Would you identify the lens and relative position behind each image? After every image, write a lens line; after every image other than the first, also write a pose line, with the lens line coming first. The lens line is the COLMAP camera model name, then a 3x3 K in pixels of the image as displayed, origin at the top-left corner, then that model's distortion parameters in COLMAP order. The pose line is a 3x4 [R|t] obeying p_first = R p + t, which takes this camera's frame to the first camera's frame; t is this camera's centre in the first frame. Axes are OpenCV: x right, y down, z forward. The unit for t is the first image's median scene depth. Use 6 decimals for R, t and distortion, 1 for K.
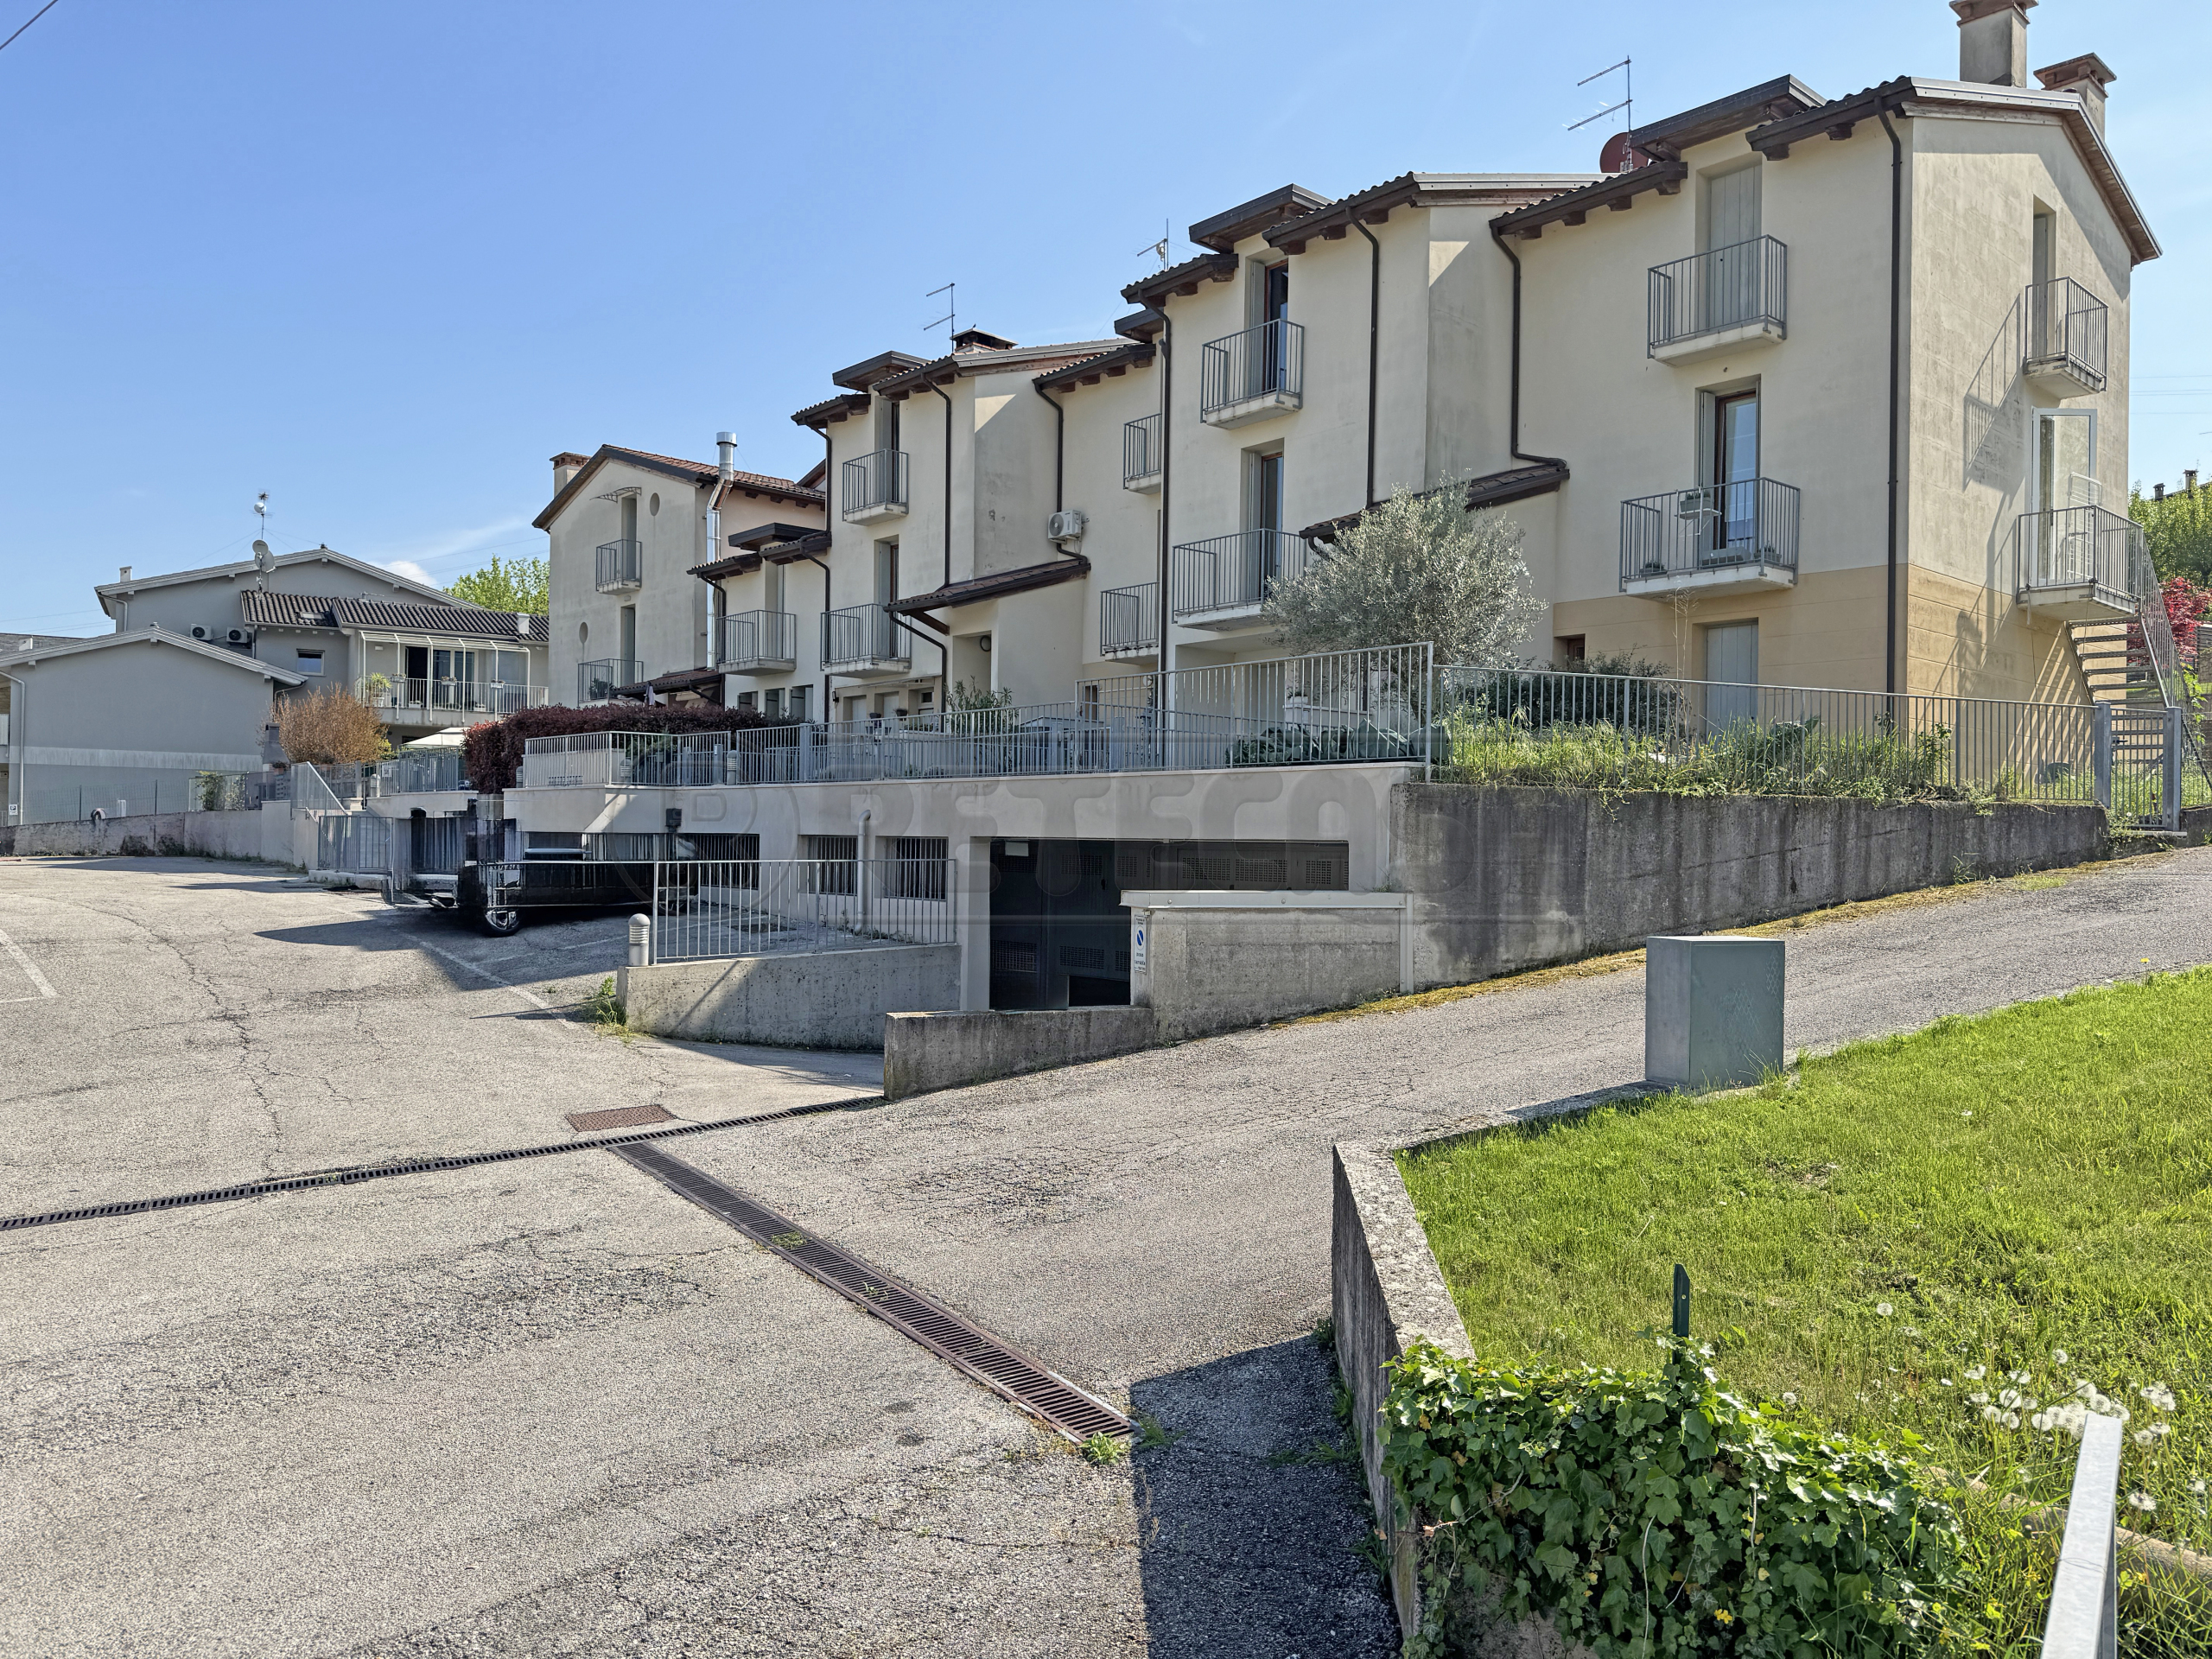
lens RADIAL K [[1537.4, 0, 1106.0], [0, 1537.4, 829.5], [0, 0, 1]] dist [0.141534, -0.228611]
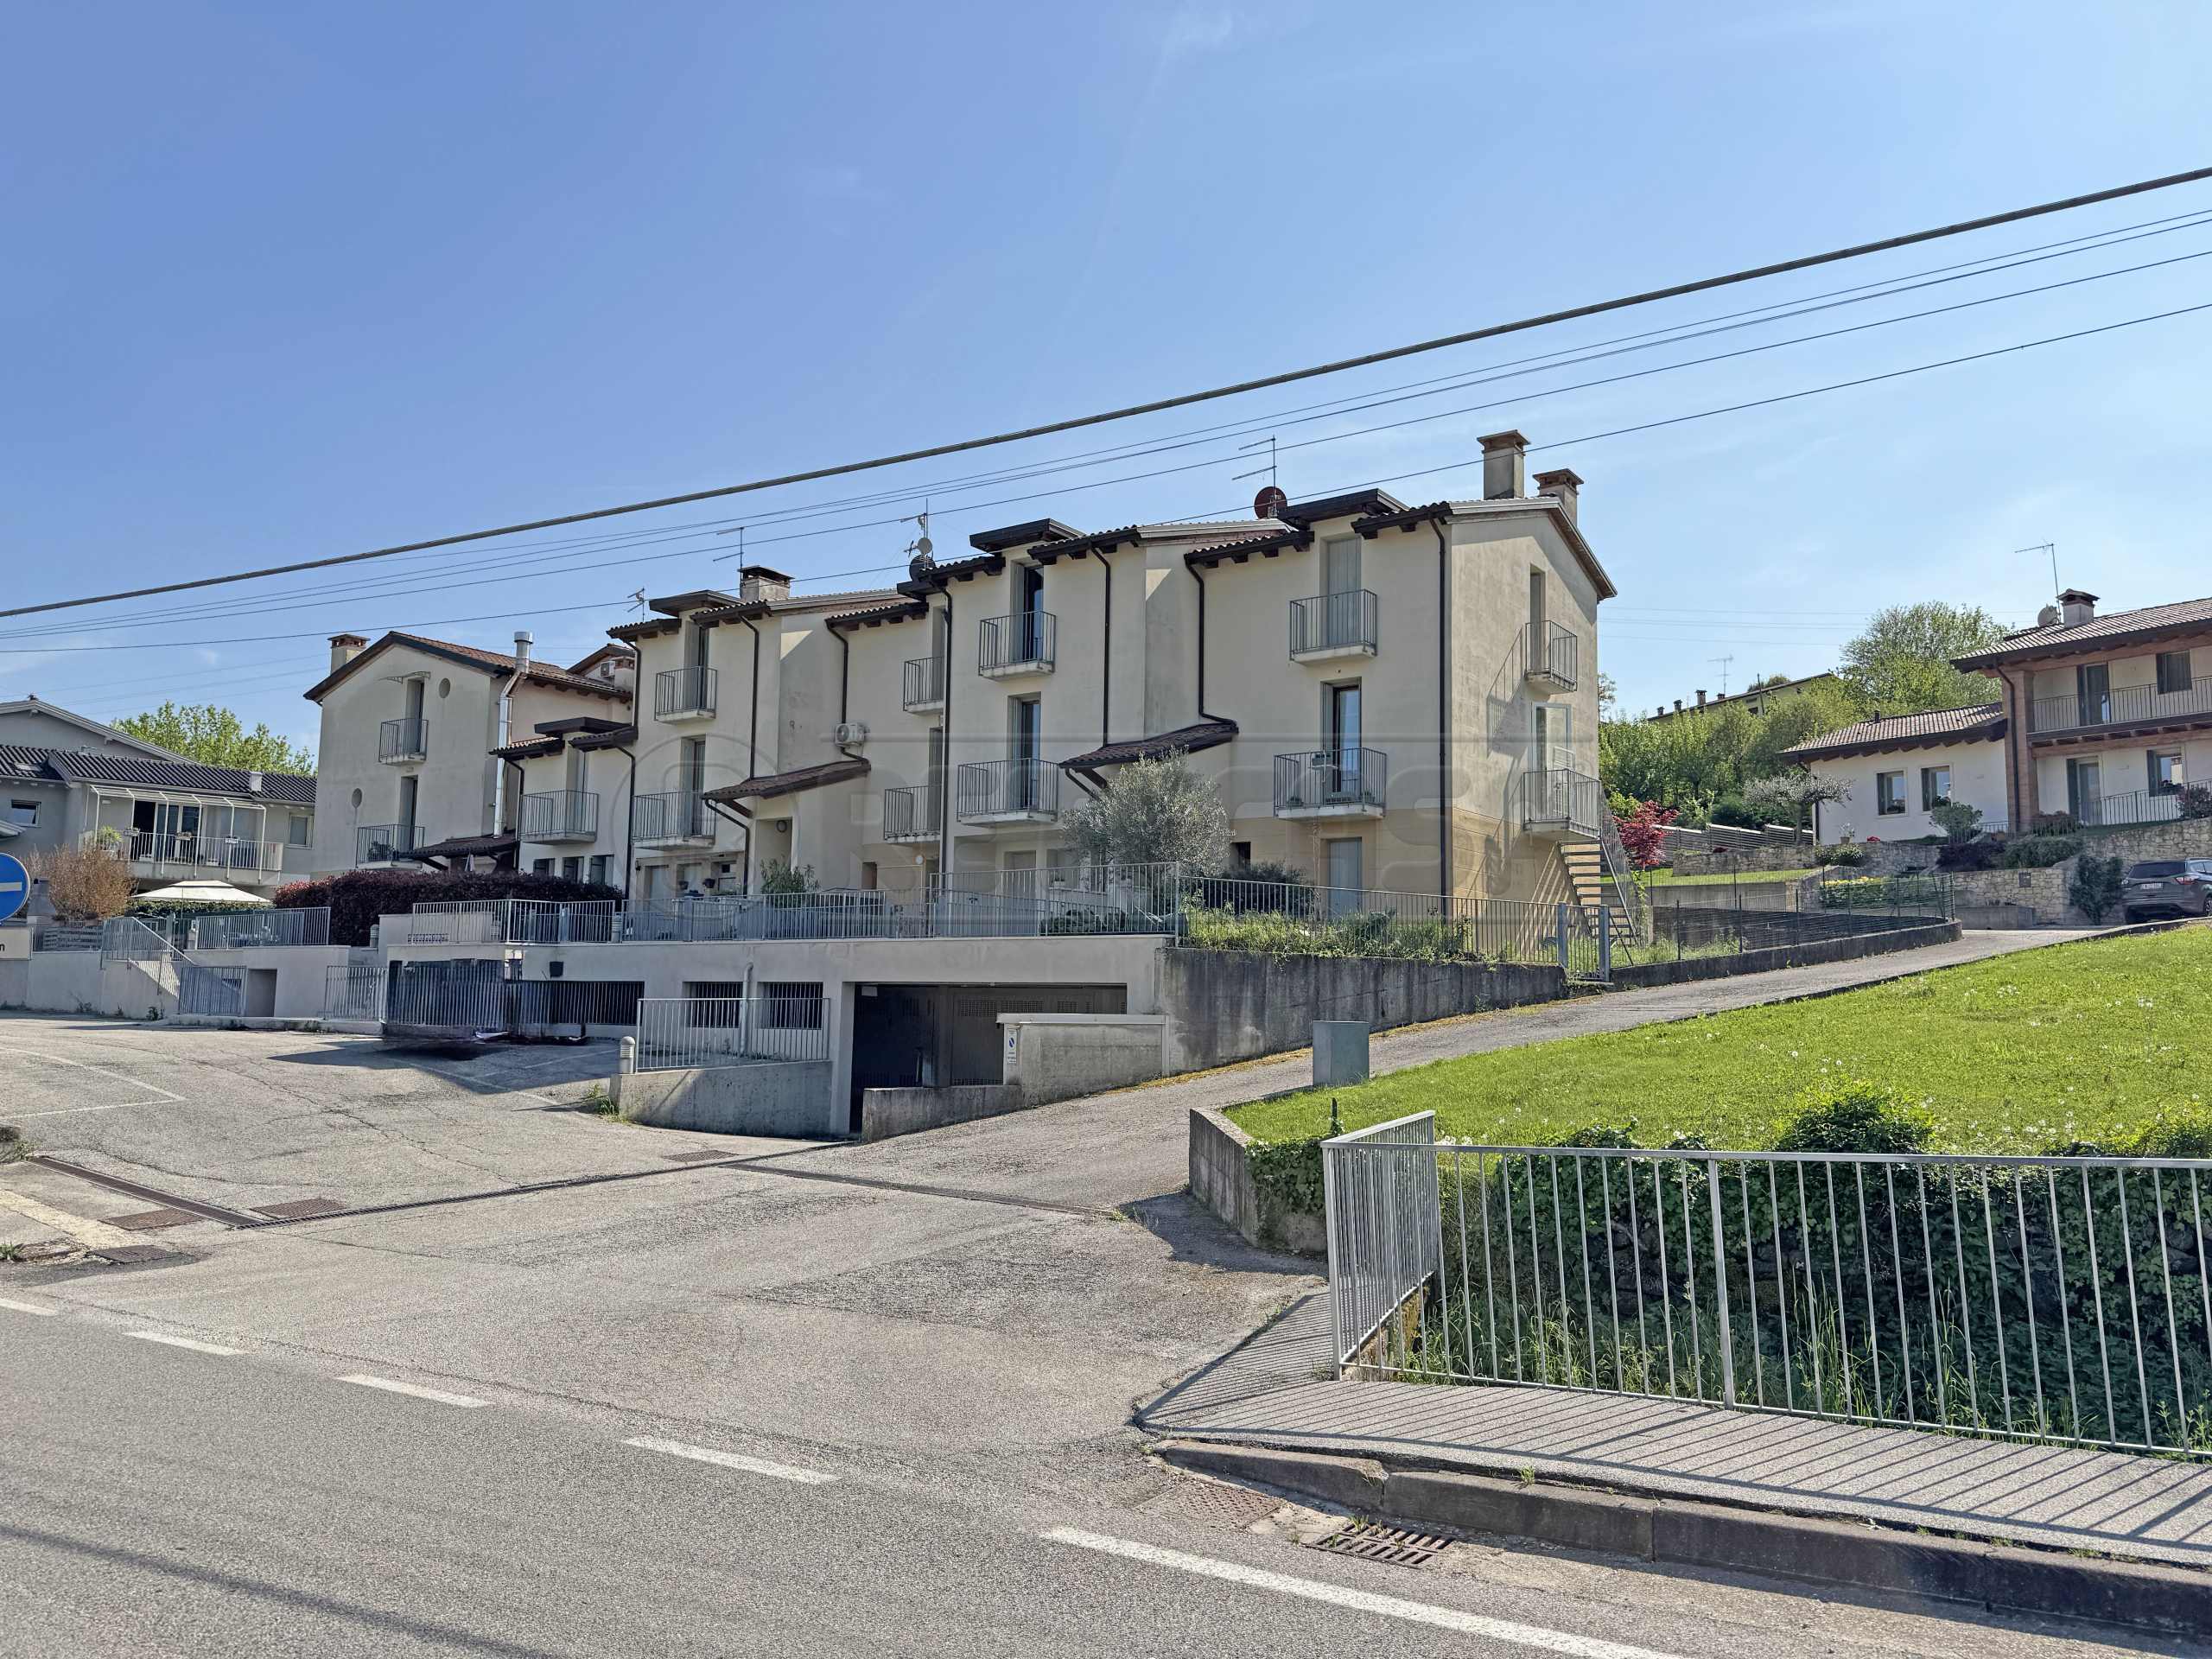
lens RADIAL K [[1537.4, 0, 1106.0], [0, 1537.4, 829.5], [0, 0, 1]] dist [0.141534, -0.228611]
pose [[0.974717, 0.025531, 0.221980, -0.144302], [-0.003388, 0.995025, -0.099565, 0.005051], [-0.223418, 0.096296, 0.969954, -0.362733]]
